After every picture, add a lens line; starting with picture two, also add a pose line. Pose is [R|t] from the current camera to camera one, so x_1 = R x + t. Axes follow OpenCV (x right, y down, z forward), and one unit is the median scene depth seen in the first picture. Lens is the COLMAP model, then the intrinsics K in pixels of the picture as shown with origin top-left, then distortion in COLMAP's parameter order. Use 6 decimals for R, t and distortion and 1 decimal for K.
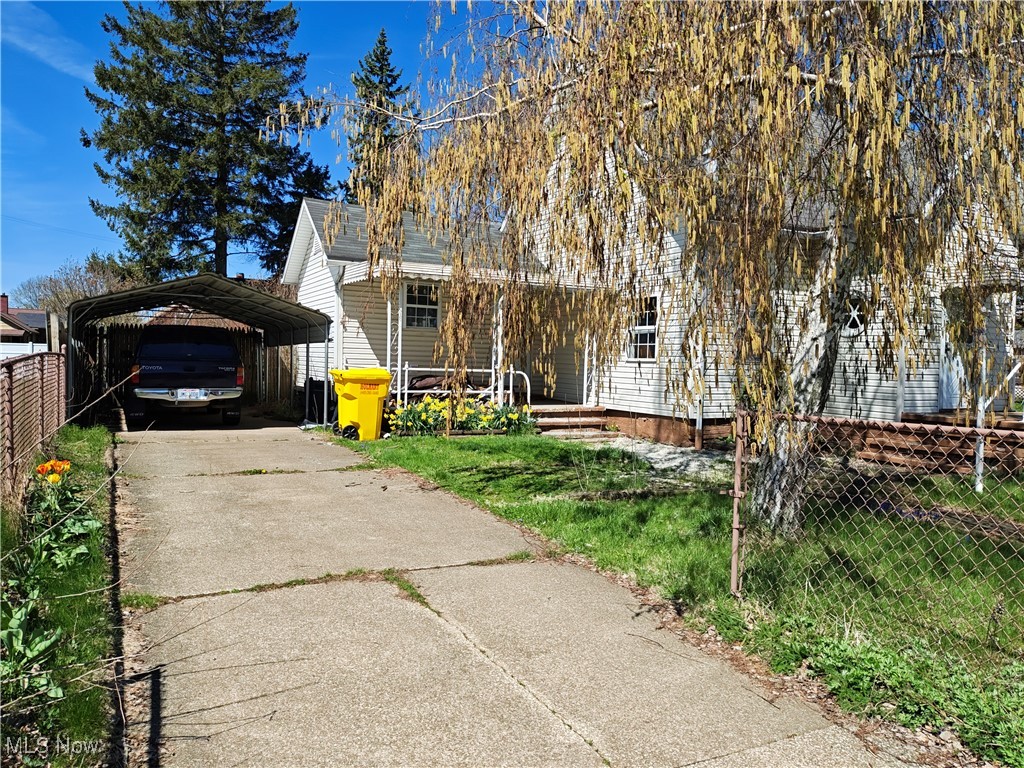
lens RADIAL K [[744.7, 0, 512.7], [0, 744.7, 386.3], [0, 0, 1]] dist [0.048630, -0.041448]
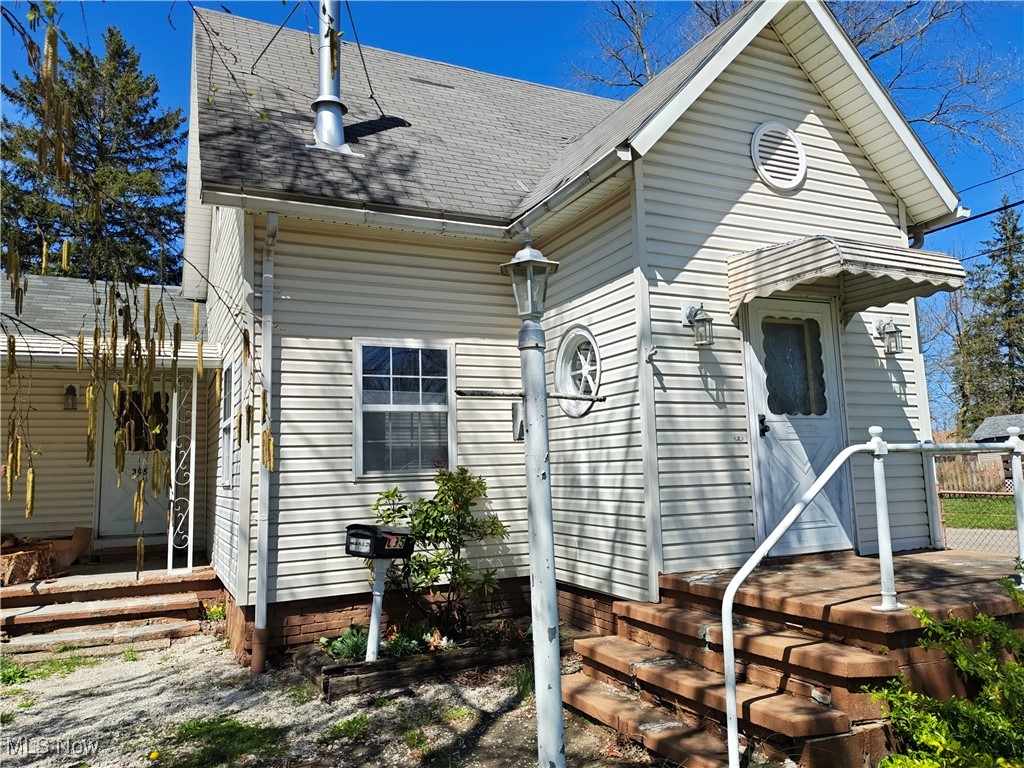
lens RADIAL K [[744.7, 0, 512.2], [0, 744.7, 380.7], [0, 0, 1]] dist [0.048630, -0.041448]
pose [[0.998286, -0.058489, 0.002212, 0.379577], [0.058119, 0.986065, -0.155879, -0.011048], [0.006936, 0.155740, 0.987774, 0.477215]]
